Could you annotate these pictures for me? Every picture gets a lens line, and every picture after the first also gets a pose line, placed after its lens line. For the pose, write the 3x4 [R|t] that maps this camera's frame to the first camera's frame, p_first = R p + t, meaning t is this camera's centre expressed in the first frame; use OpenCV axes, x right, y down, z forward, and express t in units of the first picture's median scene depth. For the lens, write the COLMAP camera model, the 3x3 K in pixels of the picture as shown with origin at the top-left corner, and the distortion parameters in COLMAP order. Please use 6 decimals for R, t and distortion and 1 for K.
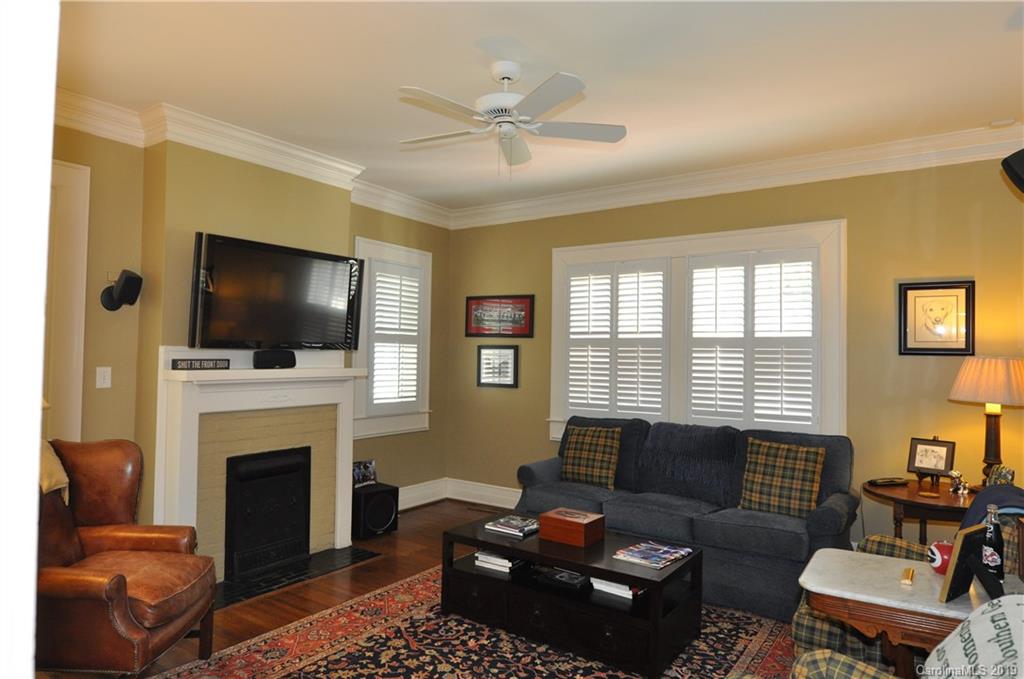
lens RADIAL K [[633.8, 0, 511.9], [0, 633.8, 335.8], [0, 0, 1]] dist [-0.008682, 0.002245]
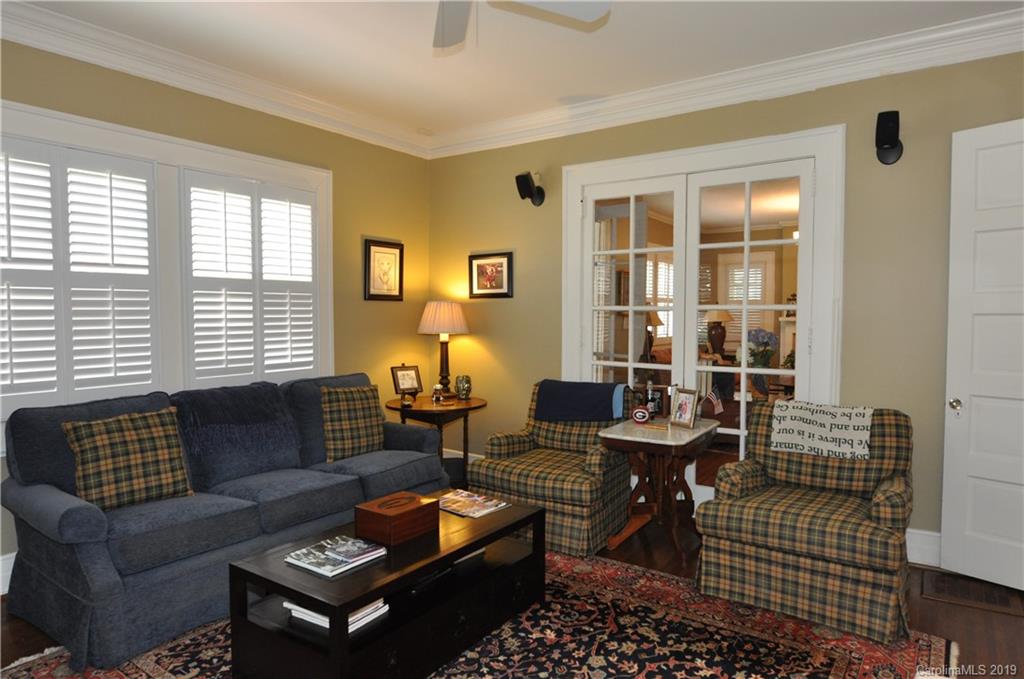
lens RADIAL K [[633.8, 0, 515.9], [0, 633.8, 344.8], [0, 0, 1]] dist [-0.008682, 0.002245]
pose [[-0.011755, -0.095161, 0.995392, -0.536614], [-0.068233, 0.993217, 0.094148, -0.015457], [-0.997600, -0.066812, -0.018168, 0.664795]]
